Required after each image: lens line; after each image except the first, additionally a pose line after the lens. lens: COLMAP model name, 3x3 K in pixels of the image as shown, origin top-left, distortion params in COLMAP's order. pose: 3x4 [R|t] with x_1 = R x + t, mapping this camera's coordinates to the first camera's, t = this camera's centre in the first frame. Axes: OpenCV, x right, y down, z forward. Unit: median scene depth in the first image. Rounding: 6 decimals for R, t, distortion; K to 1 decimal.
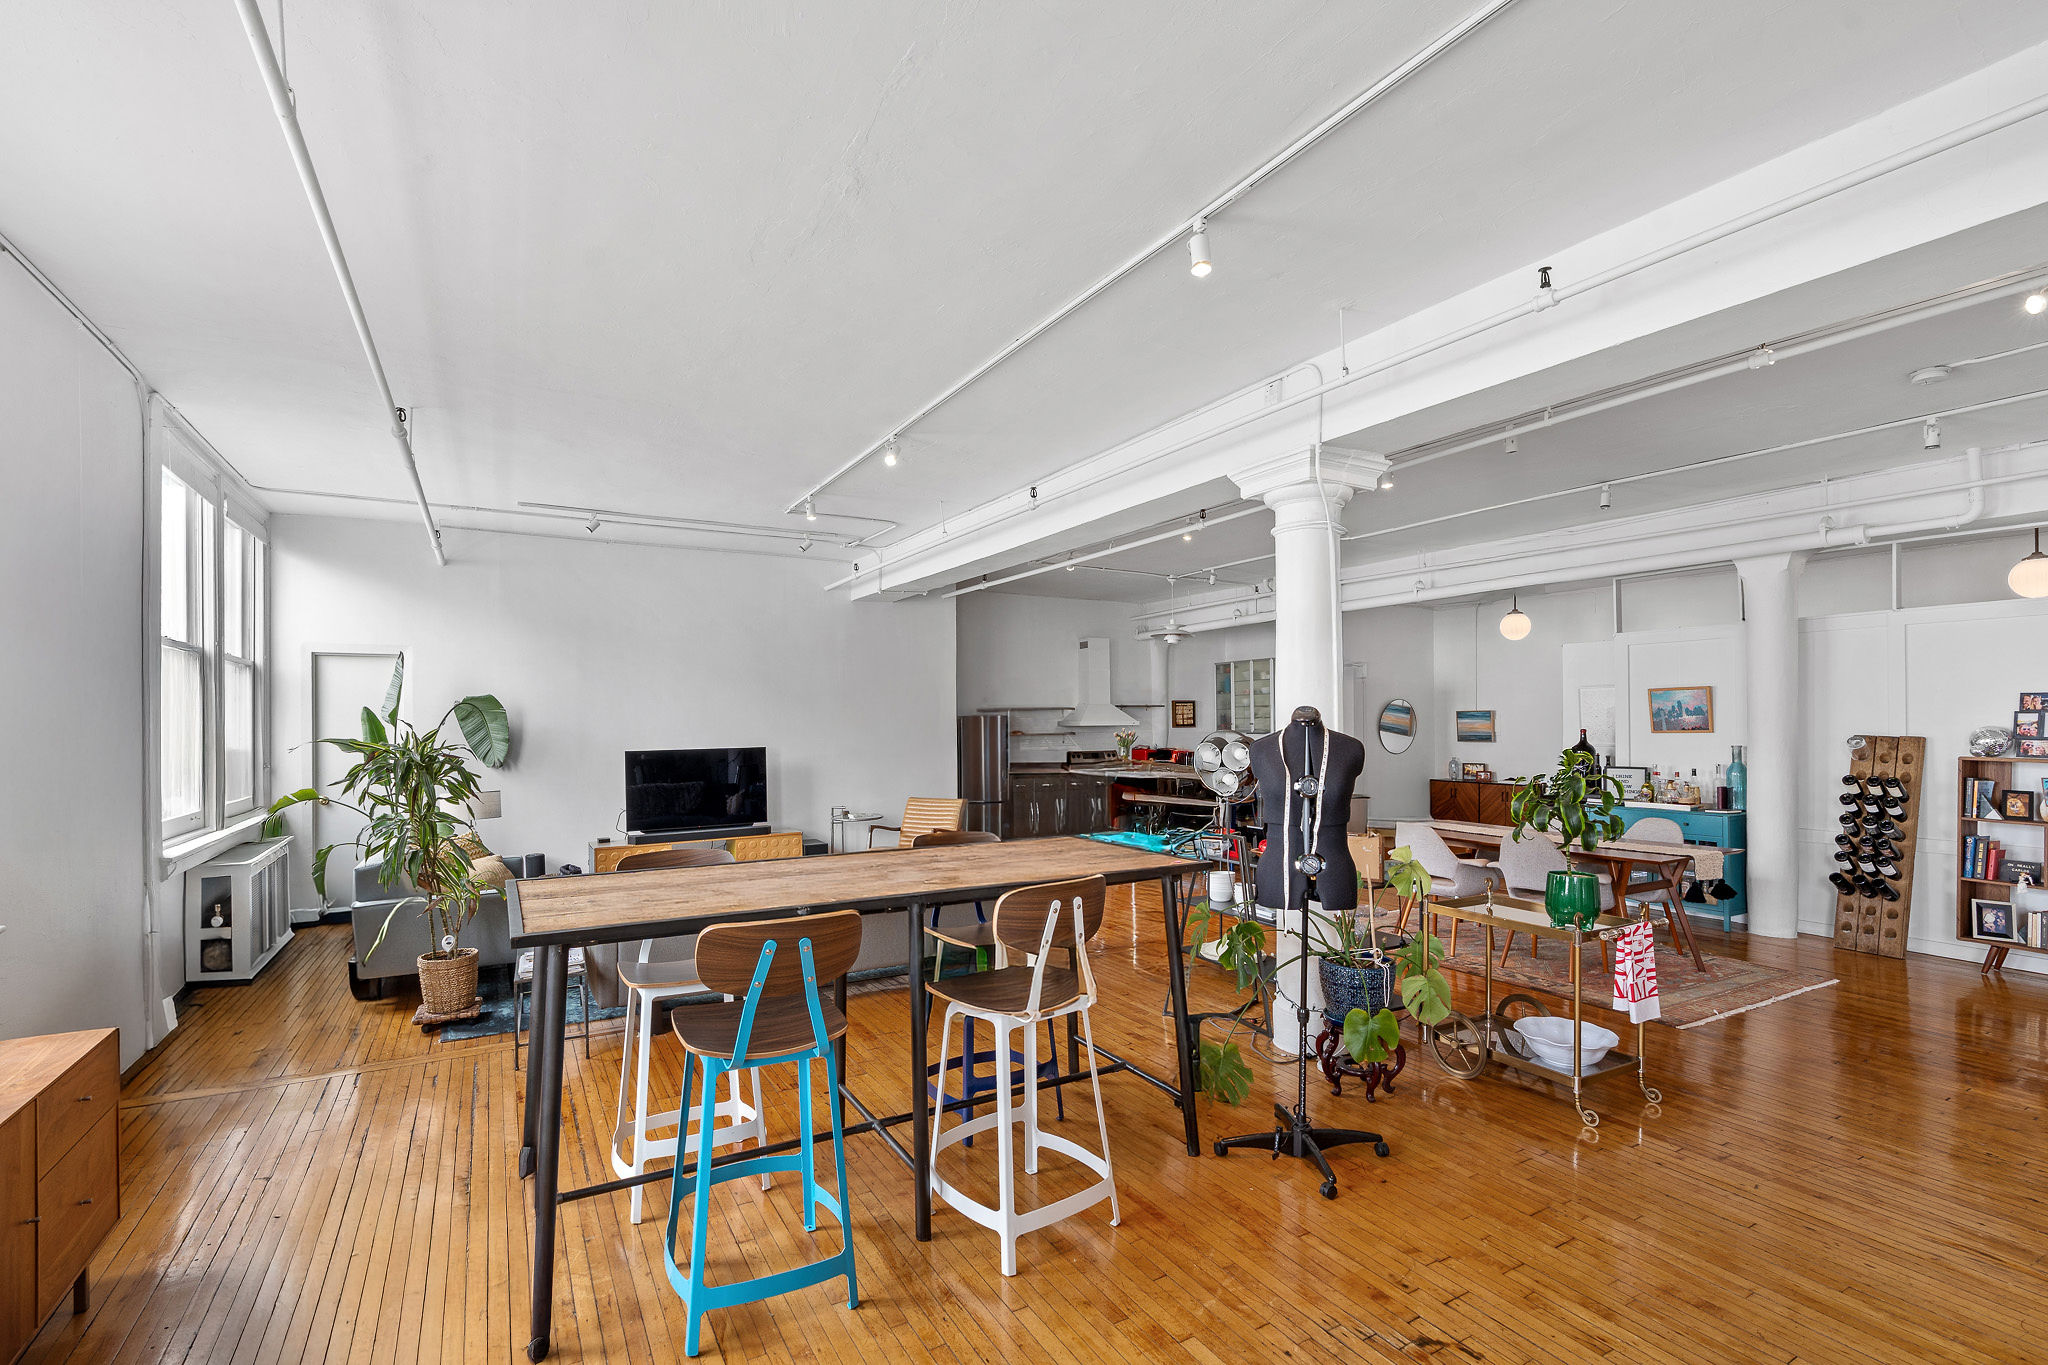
lens RADIAL K [[926.4, 0, 1035.6], [0, 926.4, 731.4], [0, 0, 1]] dist [-0.009125, 0.002881]
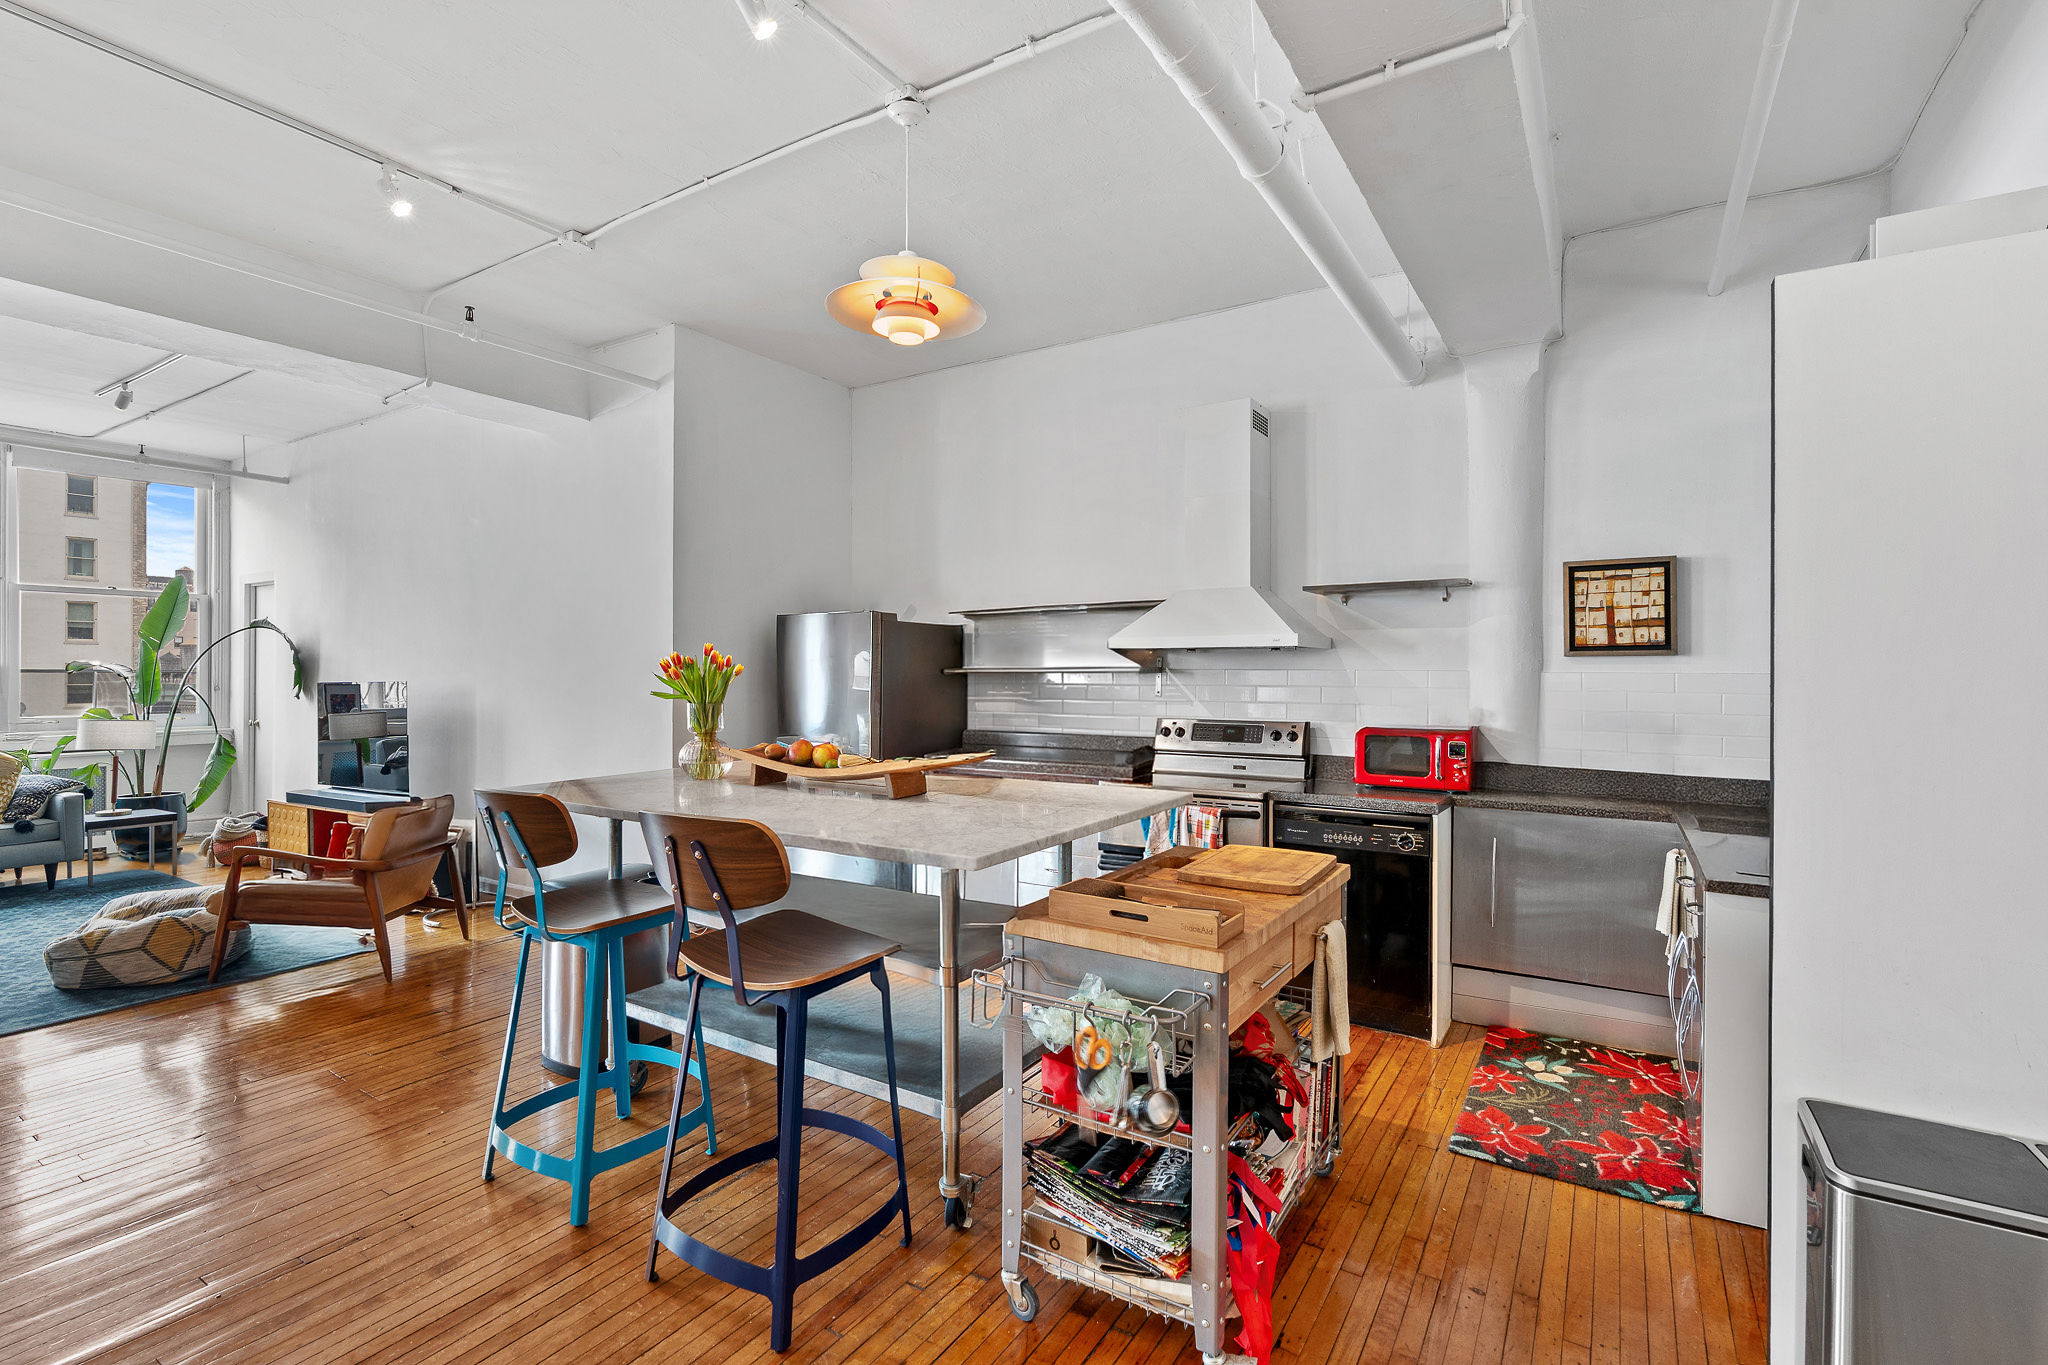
lens RADIAL K [[926.4, 0, 1025.0], [0, 926.4, 684.6], [0, 0, 1]] dist [-0.009125, 0.002881]
pose [[0.460145, 0.018759, -0.887646, 0.496048], [-0.013746, 0.999807, 0.014003, 0.004128], [0.887737, 0.005758, 0.460314, 1.090583]]
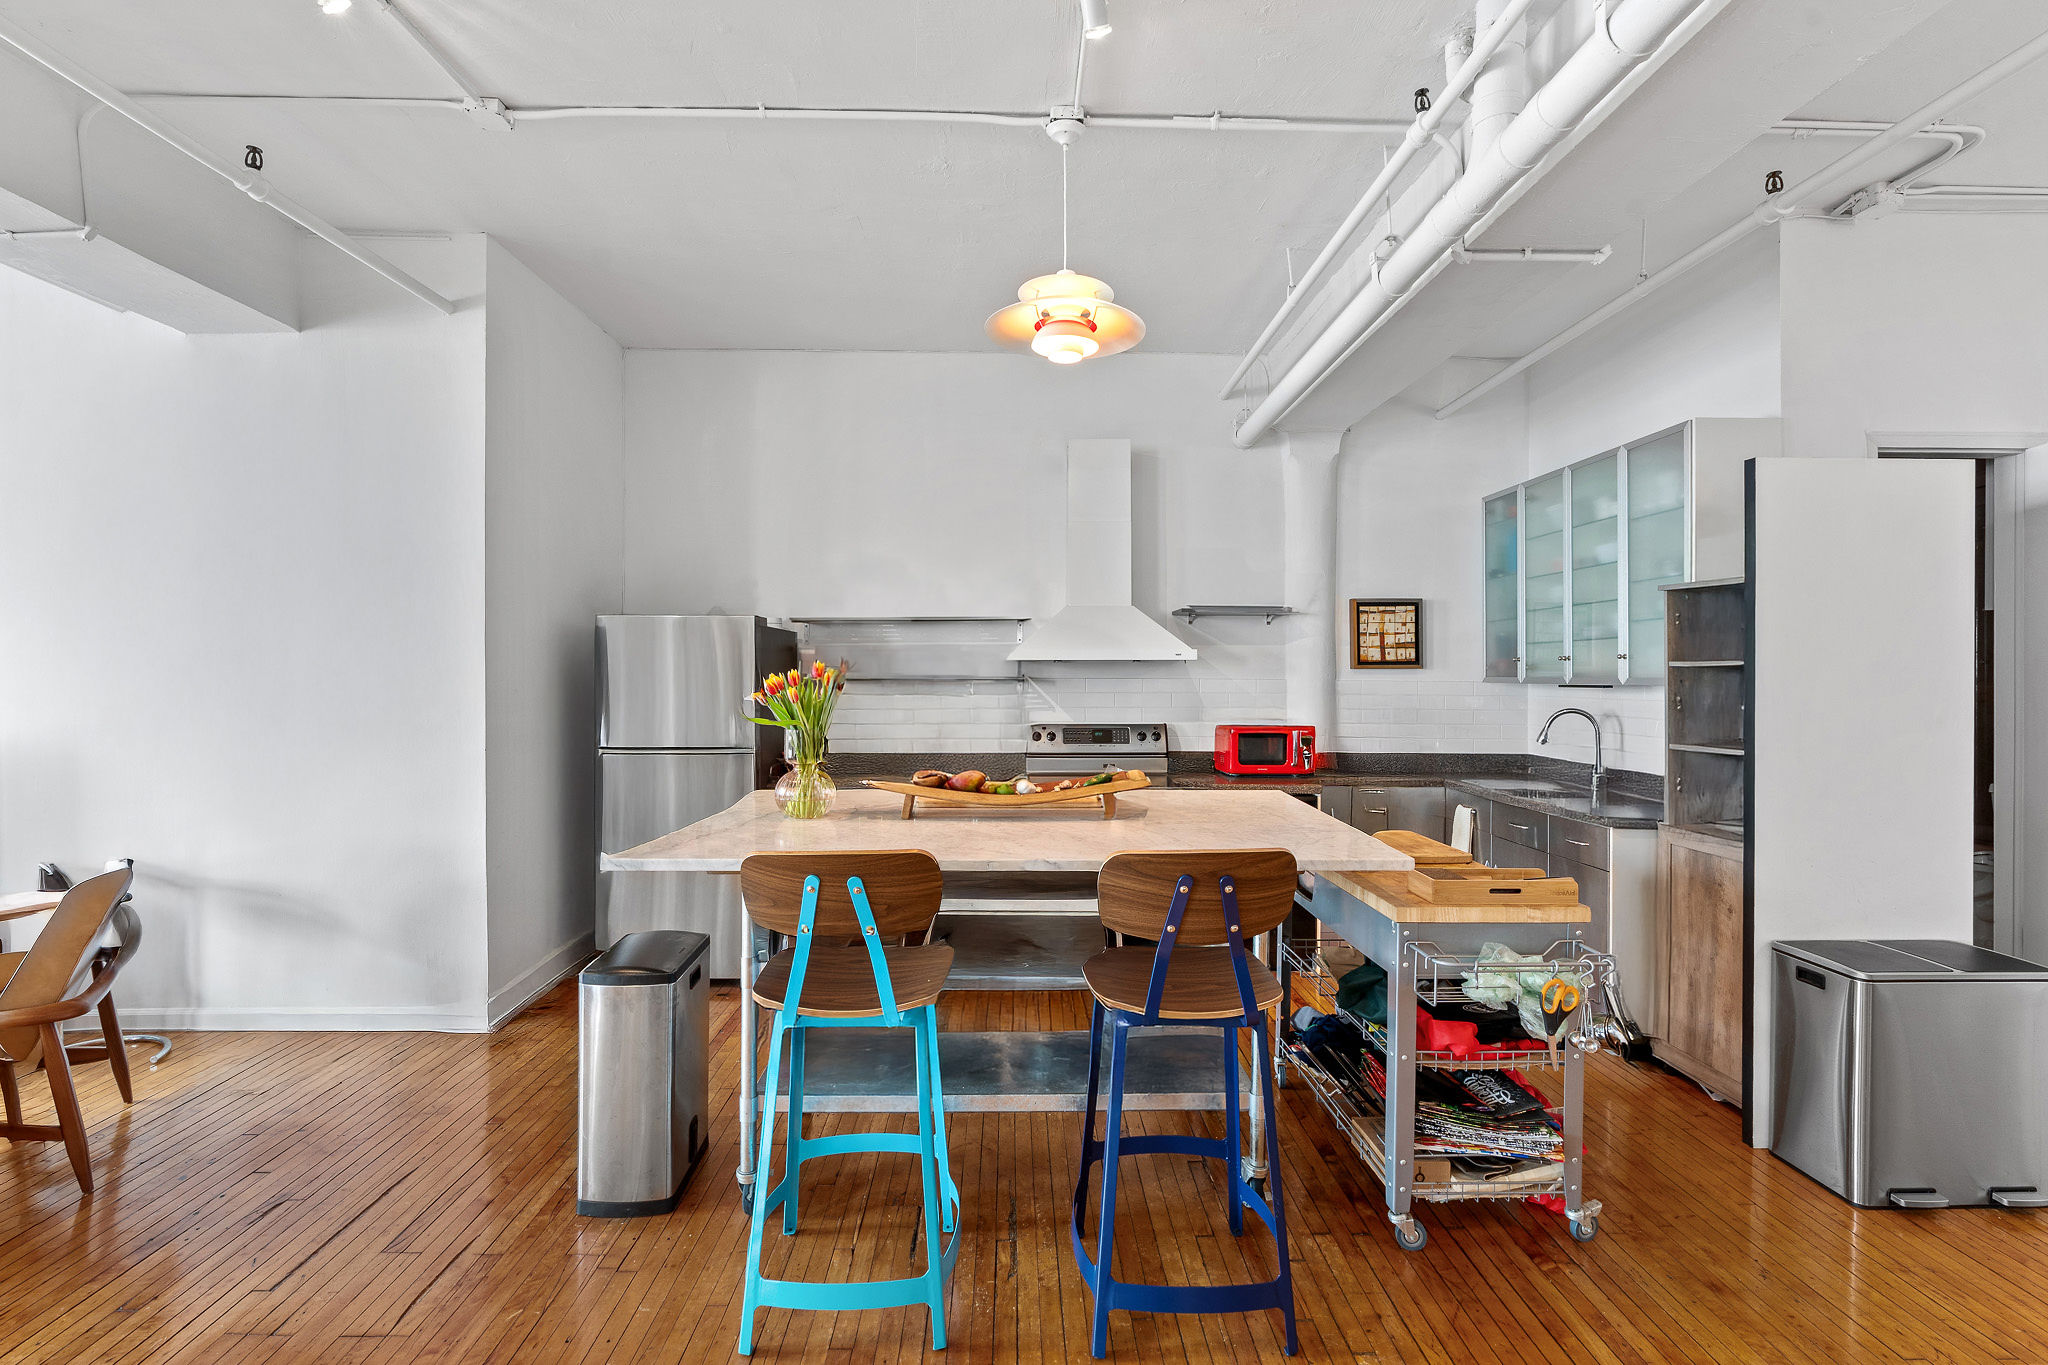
lens RADIAL K [[926.4, 0, 1006.9], [0, 926.4, 673.1], [0, 0, 1]] dist [-0.009125, 0.002881]
pose [[0.874419, 0.009192, -0.485084, 0.318582], [-0.010782, 0.999942, -0.000489, -0.001320], [0.485051, 0.005658, 0.874467, 0.901249]]
